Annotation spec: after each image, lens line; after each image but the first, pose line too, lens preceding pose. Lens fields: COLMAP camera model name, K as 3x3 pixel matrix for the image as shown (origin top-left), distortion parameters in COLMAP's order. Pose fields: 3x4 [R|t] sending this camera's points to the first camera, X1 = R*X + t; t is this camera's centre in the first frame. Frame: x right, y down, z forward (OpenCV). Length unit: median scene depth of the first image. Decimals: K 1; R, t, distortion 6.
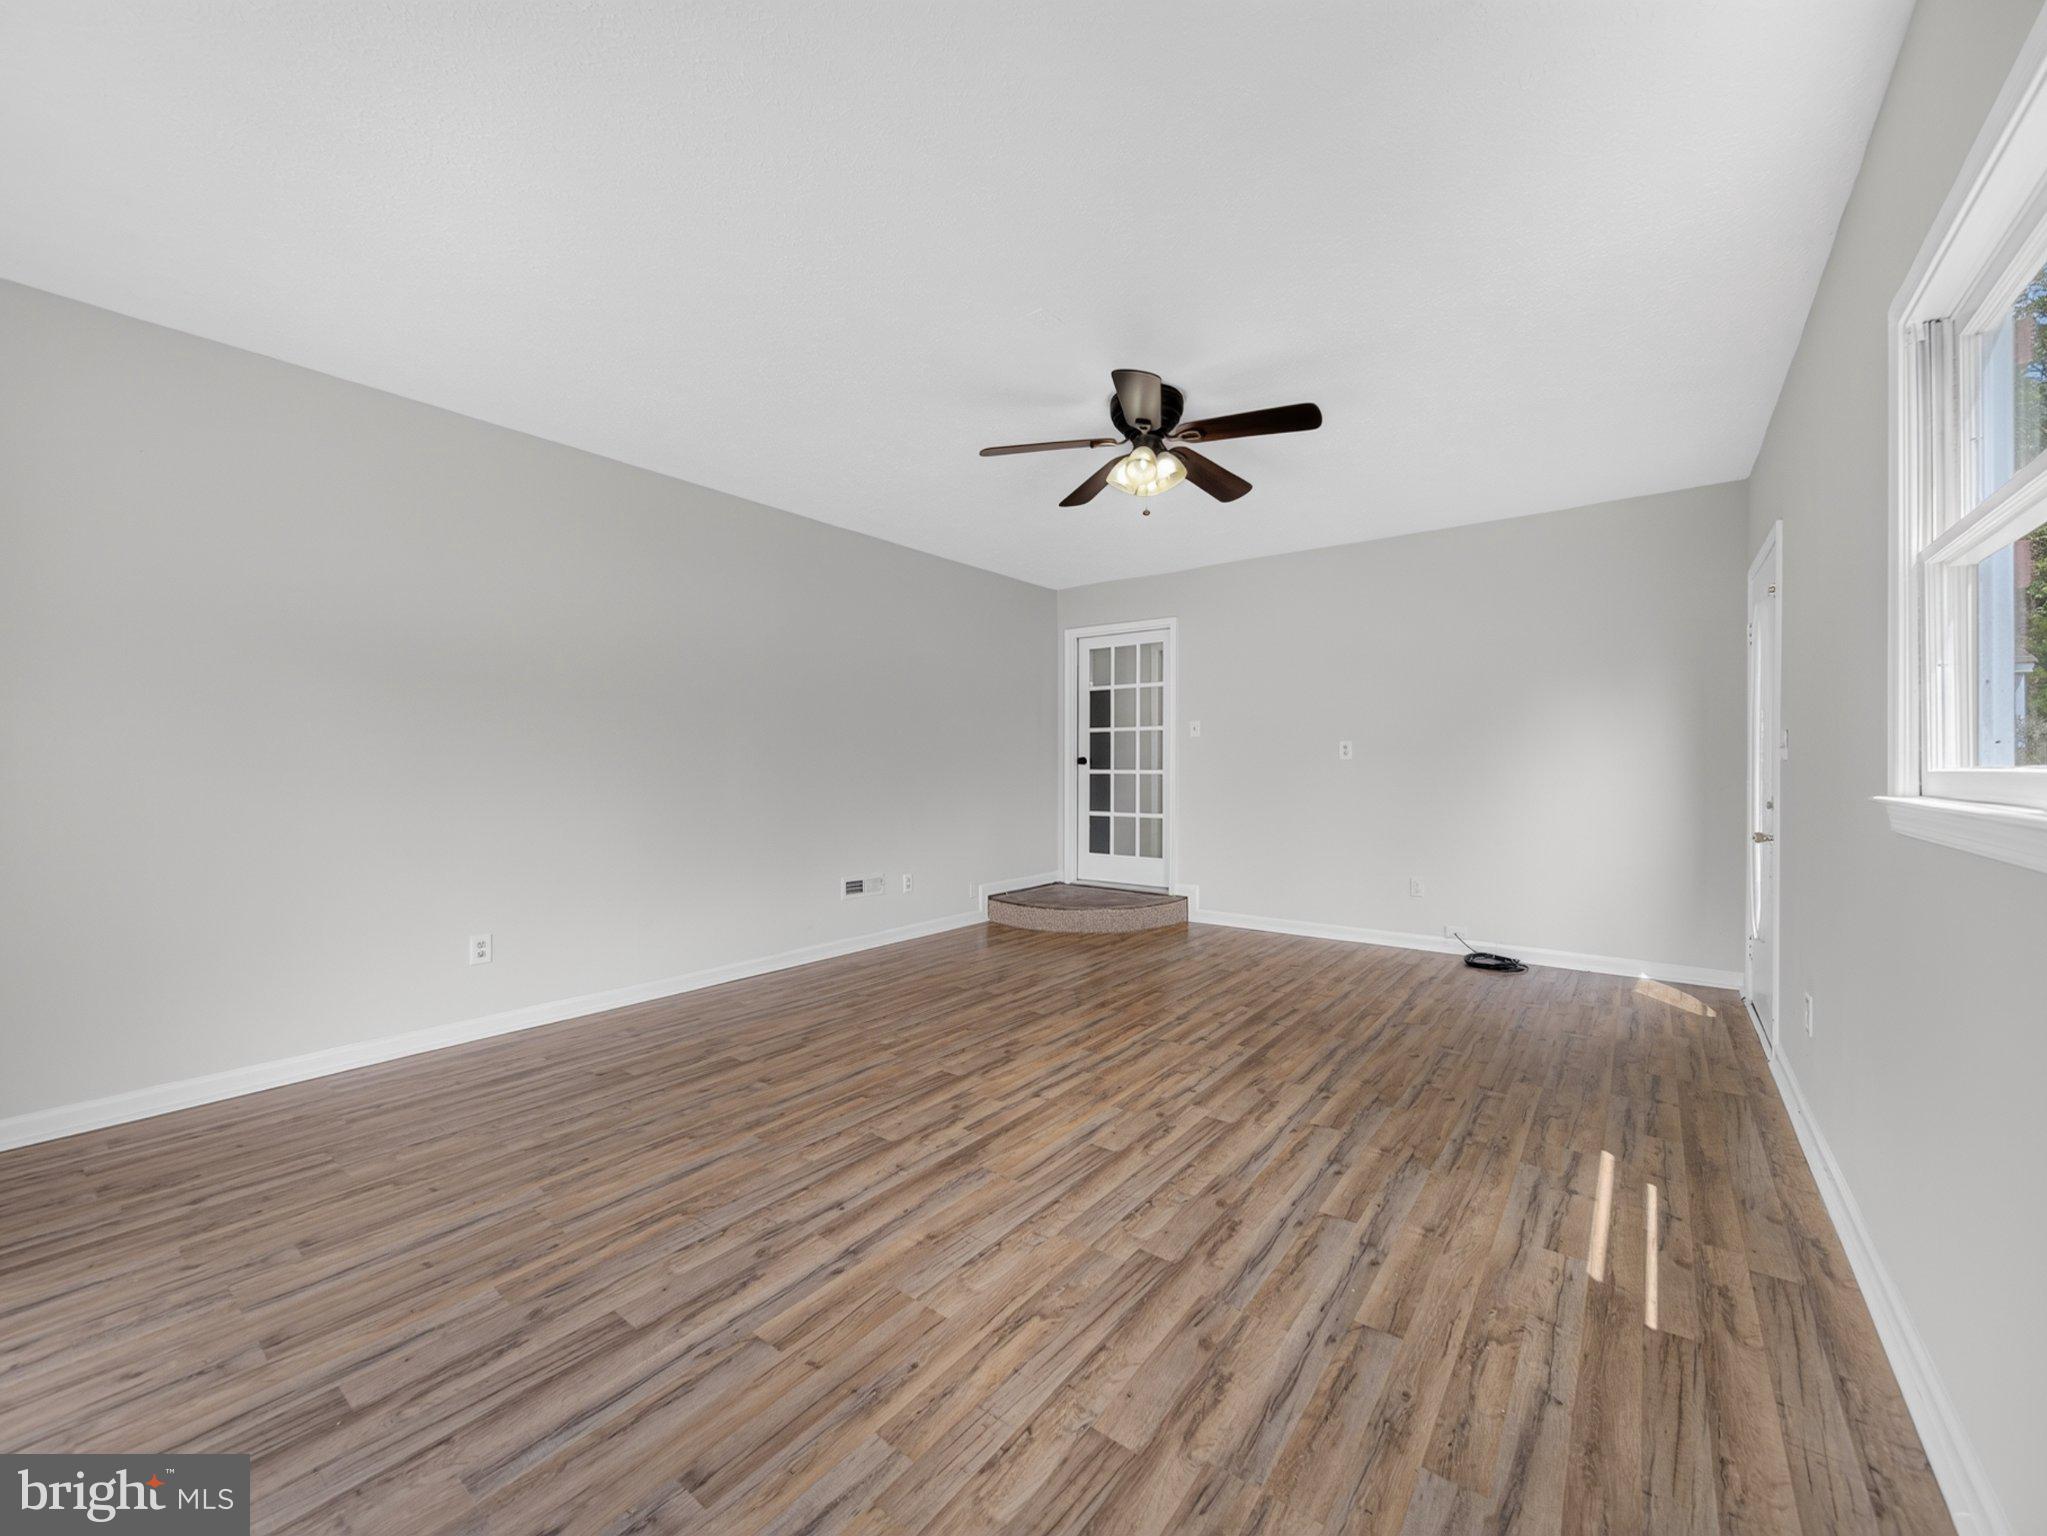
lens RADIAL K [[805.8, 0, 1032.8], [0, 805.8, 770.9], [0, 0, 1]] dist [-0.000134, -0.000136]
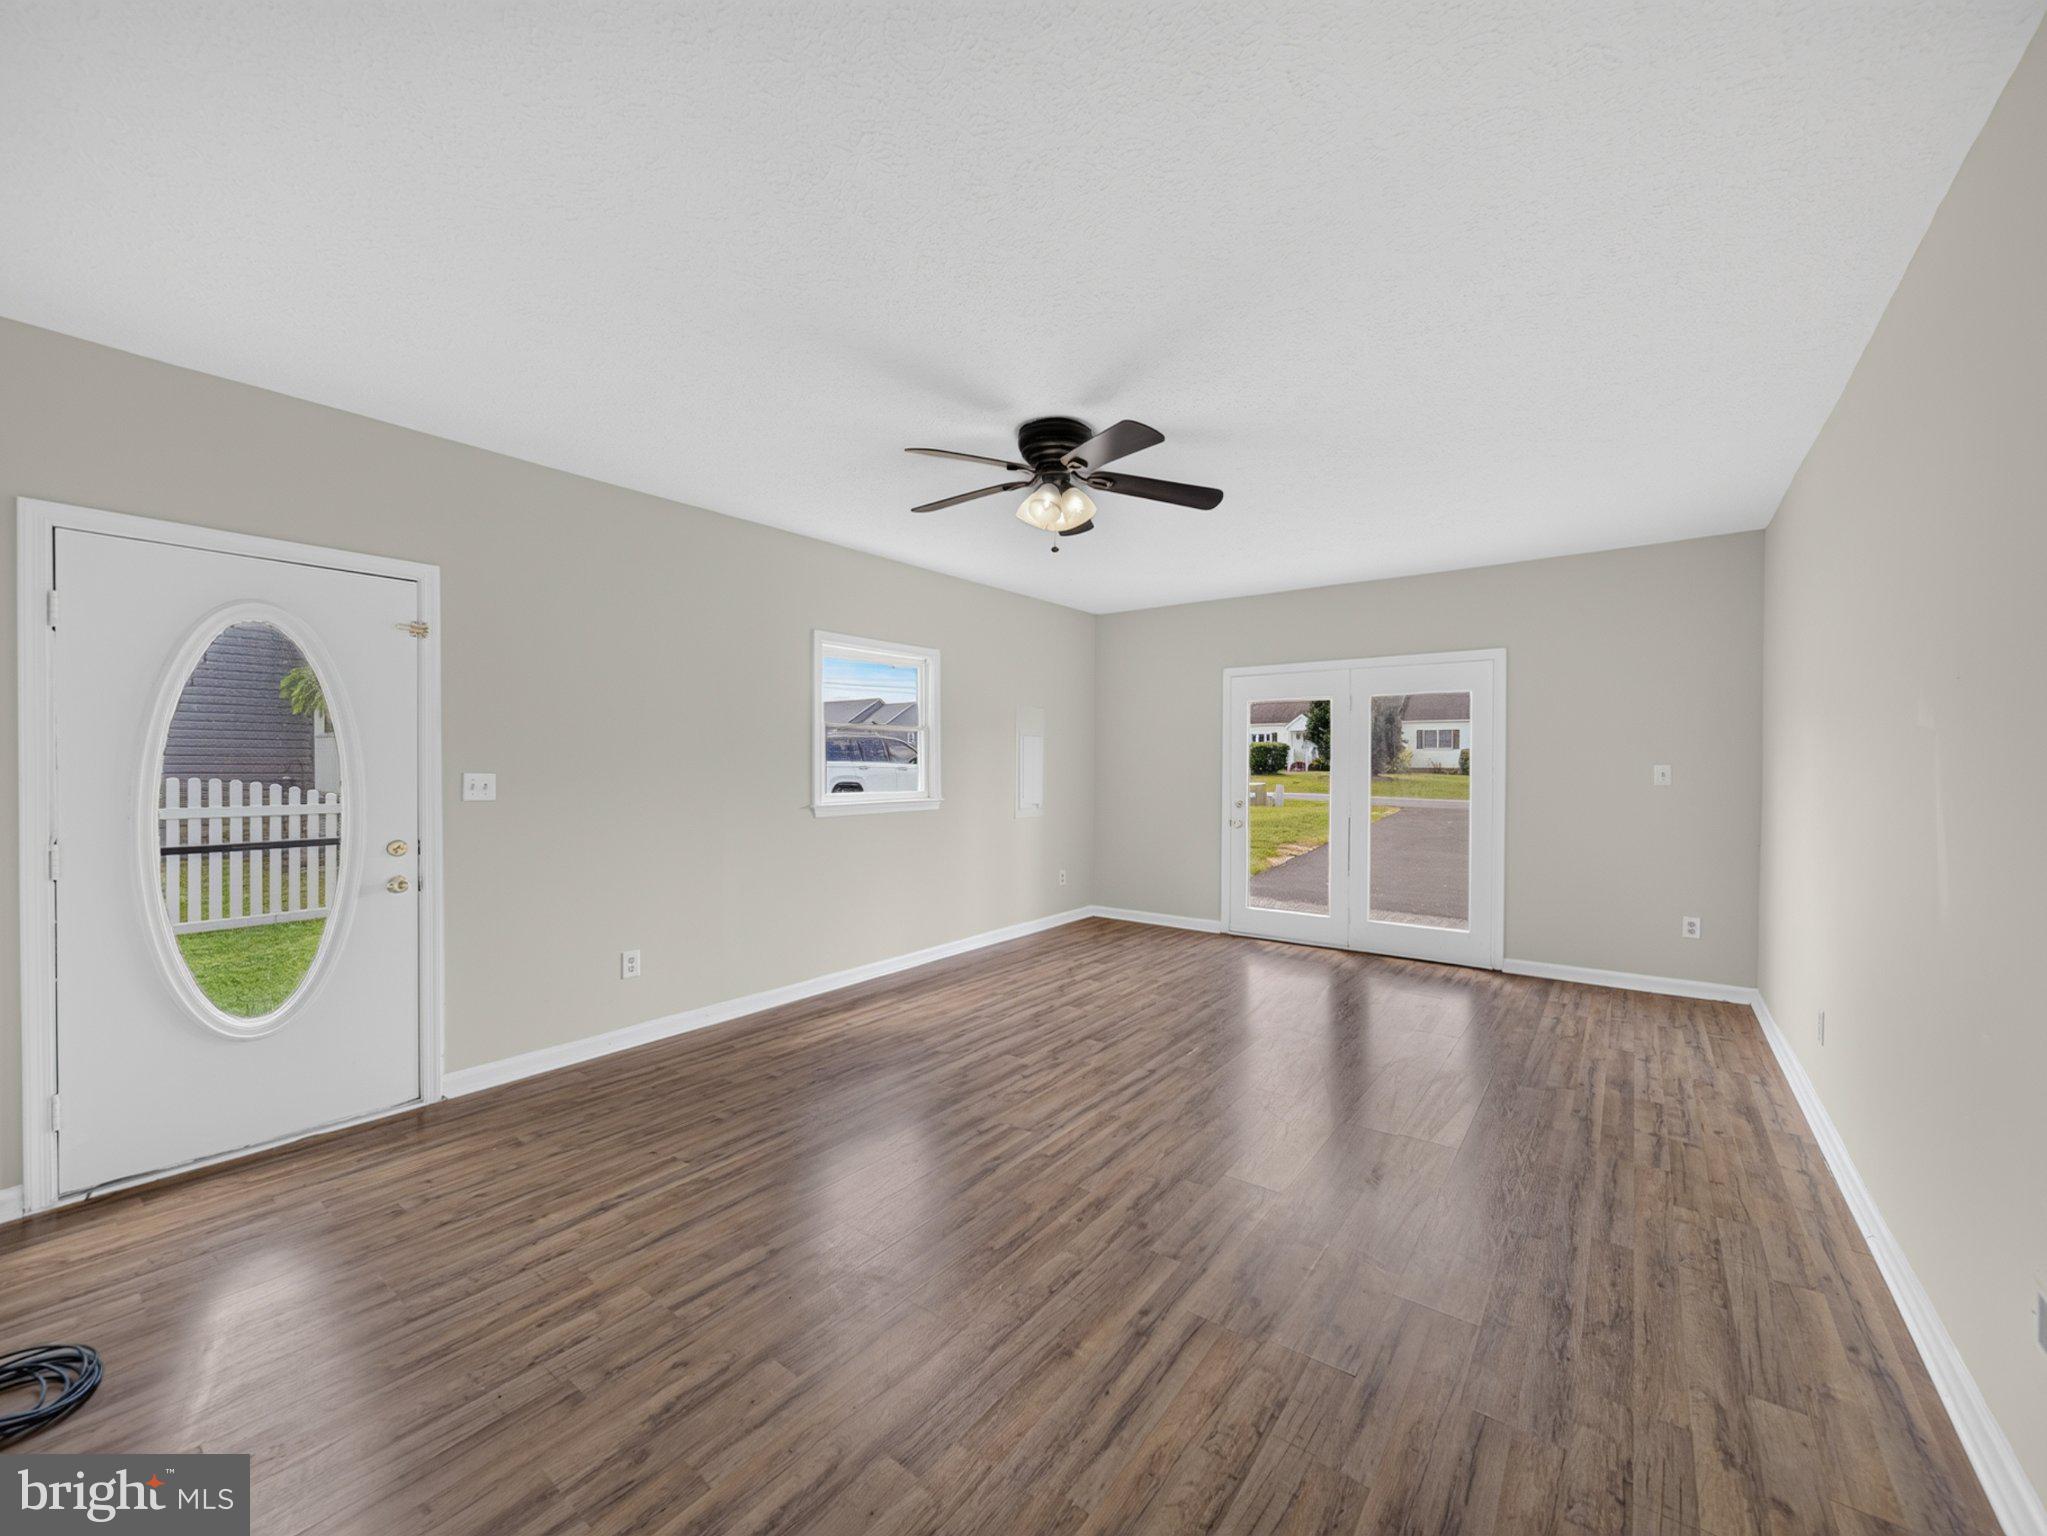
lens RADIAL K [[805.8, 0, 1032.8], [0, 805.8, 770.9], [0, 0, 1]] dist [-0.000134, -0.000136]
pose [[-0.999946, -0.000915, -0.010320, 0.211183], [-0.000998, 0.999967, 0.008054, -0.070556], [0.010312, 0.008064, -0.999914, 2.357964]]
